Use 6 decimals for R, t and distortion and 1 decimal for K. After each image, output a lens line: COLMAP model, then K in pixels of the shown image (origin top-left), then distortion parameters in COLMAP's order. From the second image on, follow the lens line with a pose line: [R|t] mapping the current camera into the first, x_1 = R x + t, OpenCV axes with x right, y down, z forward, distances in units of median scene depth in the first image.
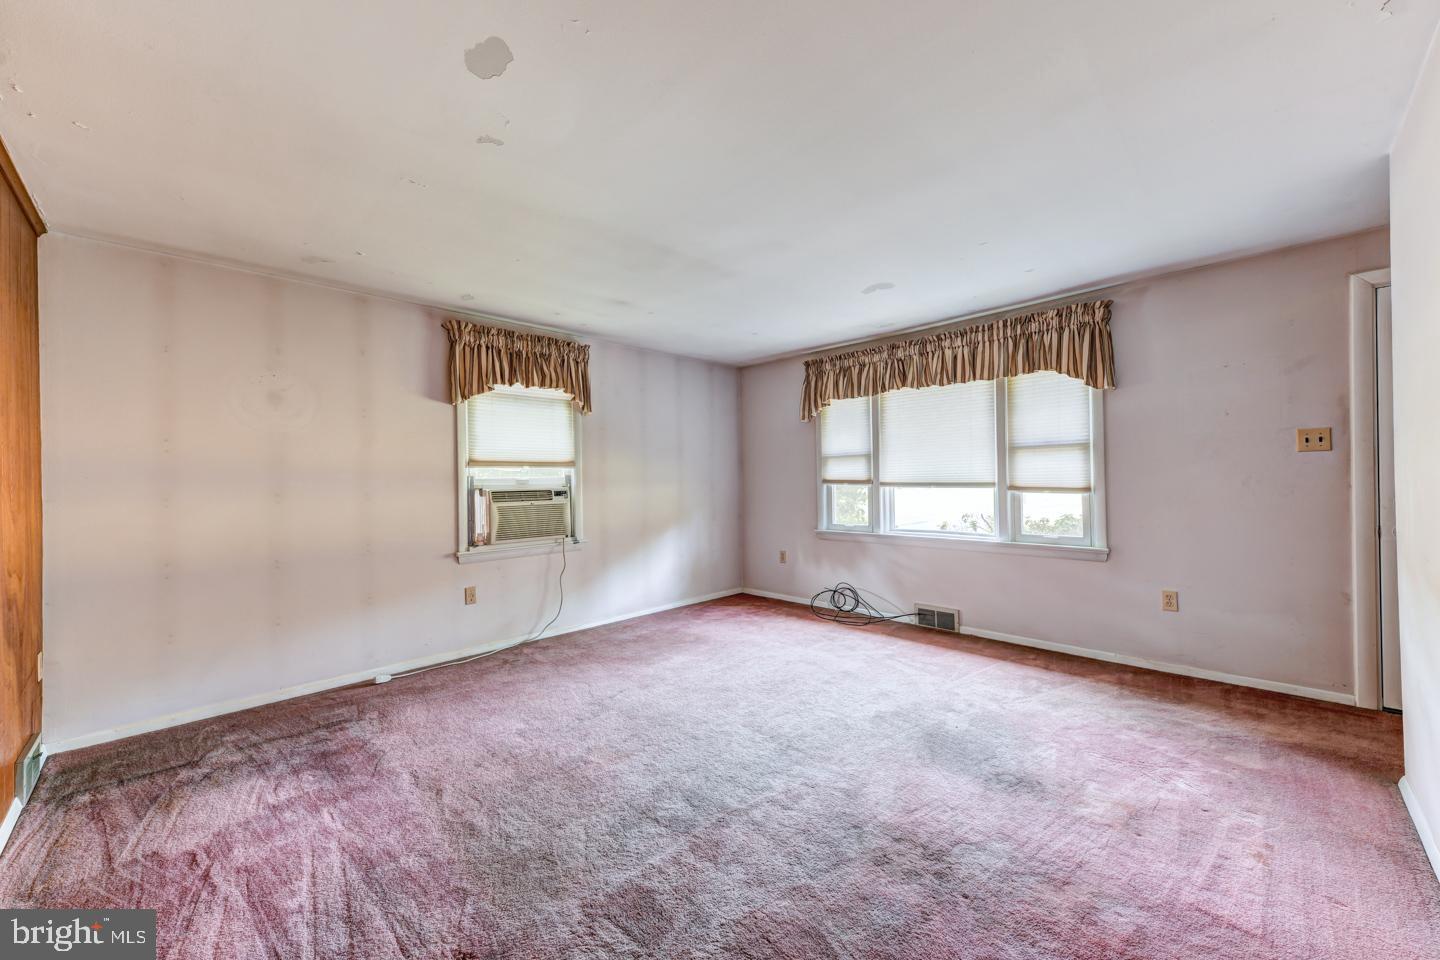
lens RADIAL K [[550.6, 0, 729.3], [0, 550.6, 479.8], [0, 0, 1]] dist [0.014994, -0.000183]
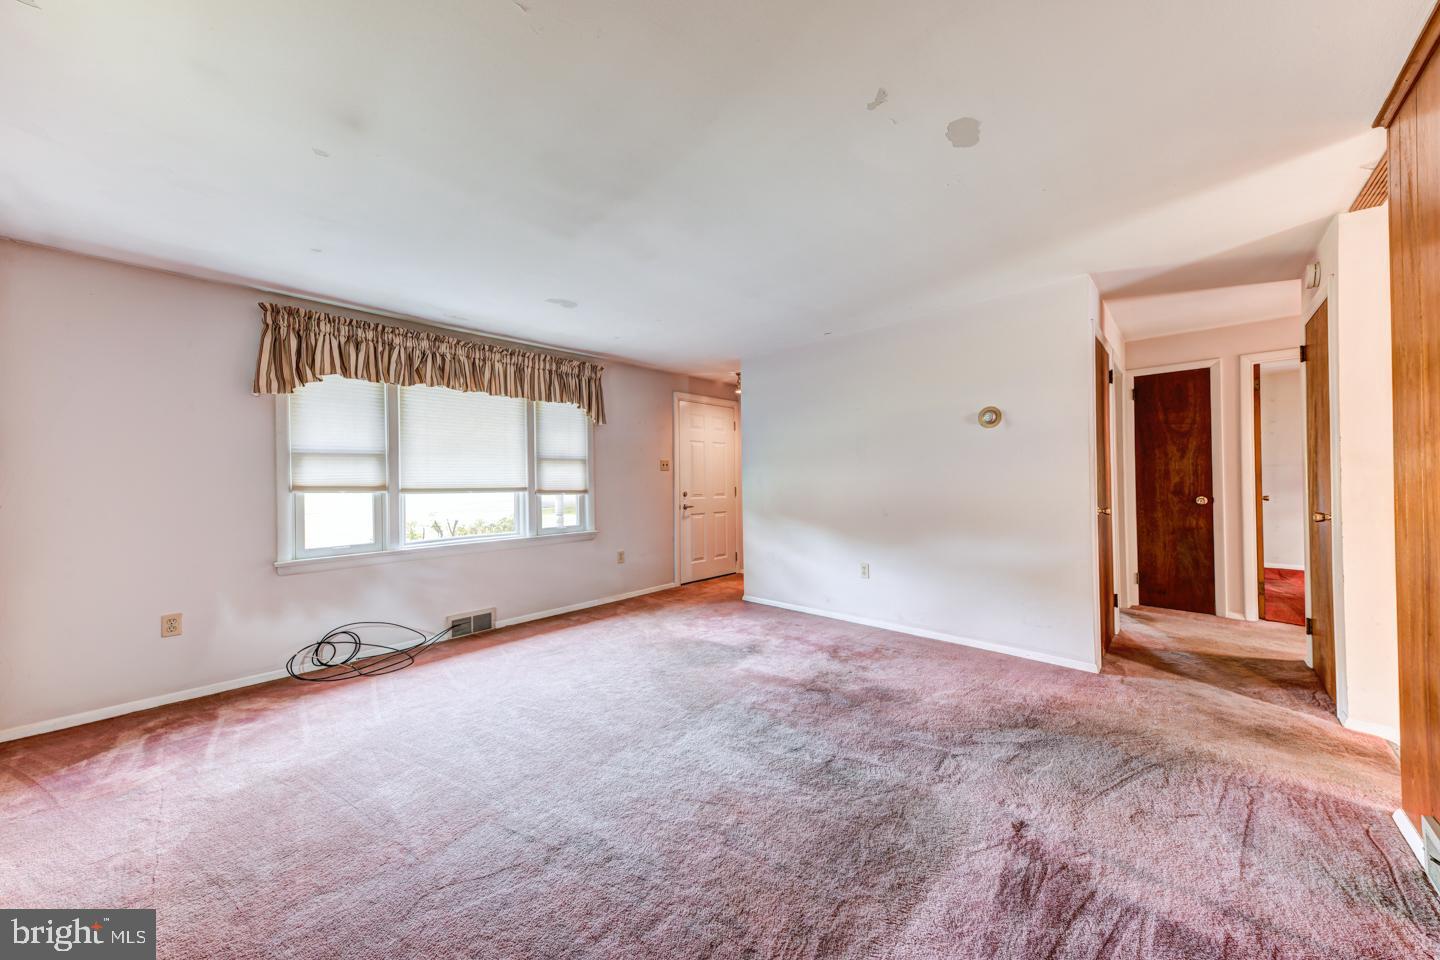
lens RADIAL K [[488.9, 0, 730.3], [0, 488.9, 479.0], [0, 0, 1]] dist [0.011122, -0.000651]
pose [[-0.046259, 0.019165, 0.998746, -0.540298], [0.015224, 0.999713, -0.018479, 0.012231], [-0.998813, 0.014350, -0.046538, 0.571939]]
